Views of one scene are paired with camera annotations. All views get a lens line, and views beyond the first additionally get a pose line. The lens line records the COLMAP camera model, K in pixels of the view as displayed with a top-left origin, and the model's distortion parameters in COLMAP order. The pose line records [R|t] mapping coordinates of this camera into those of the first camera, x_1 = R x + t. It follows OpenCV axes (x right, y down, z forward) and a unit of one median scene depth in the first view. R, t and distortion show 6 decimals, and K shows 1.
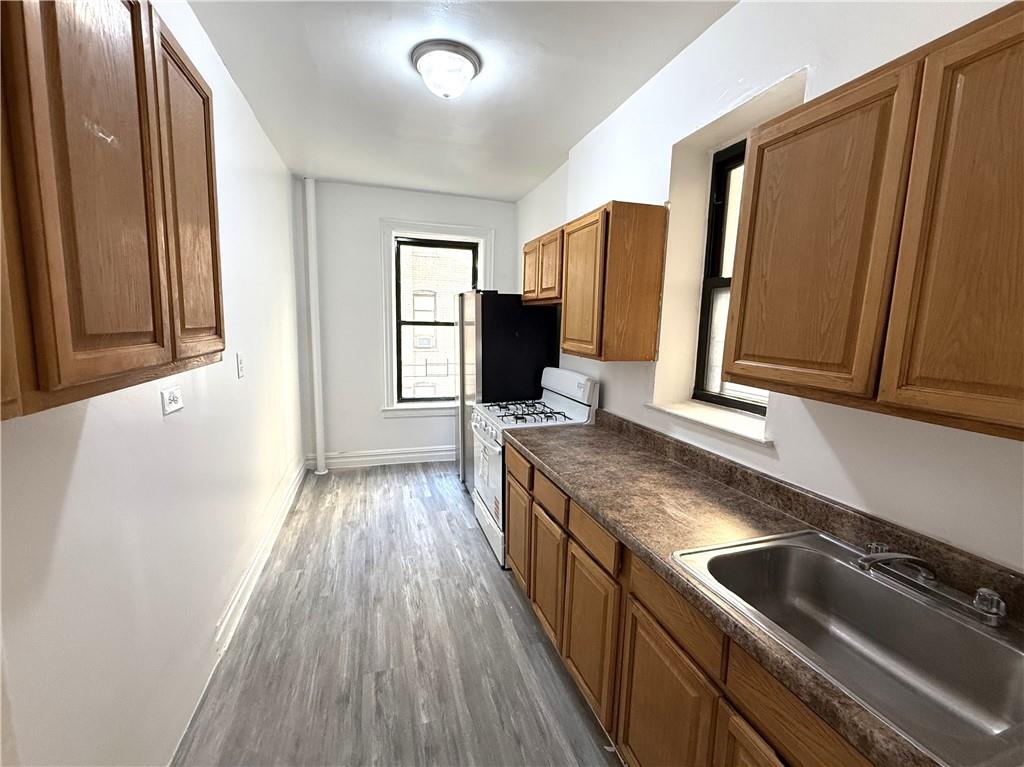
lens RADIAL K [[409.0, 0, 509.7], [0, 409.0, 382.1], [0, 0, 1]] dist [0.000697, 0.000438]
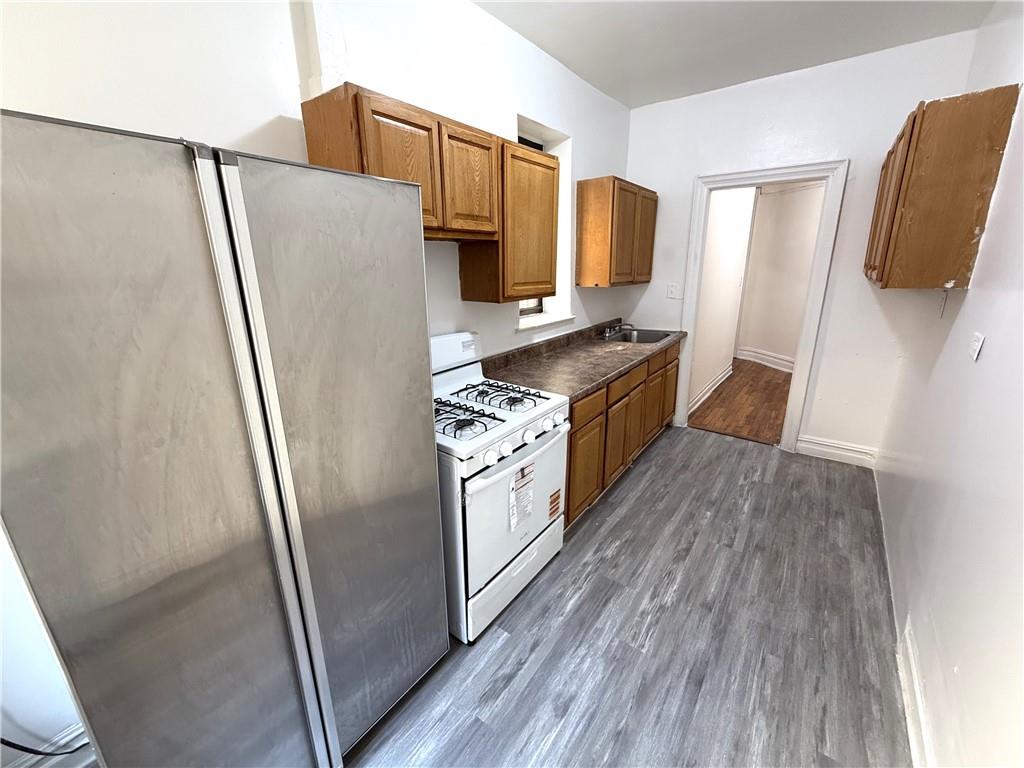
lens RADIAL K [[409.0, 0, 509.7], [0, 409.0, 382.6], [0, 0, 1]] dist [0.000697, 0.000438]
pose [[-0.564704, -0.246226, 0.787706, -0.654868], [0.123984, 0.918313, 0.375936, -0.263425], [-0.815927, 0.309956, -0.488047, 1.629946]]
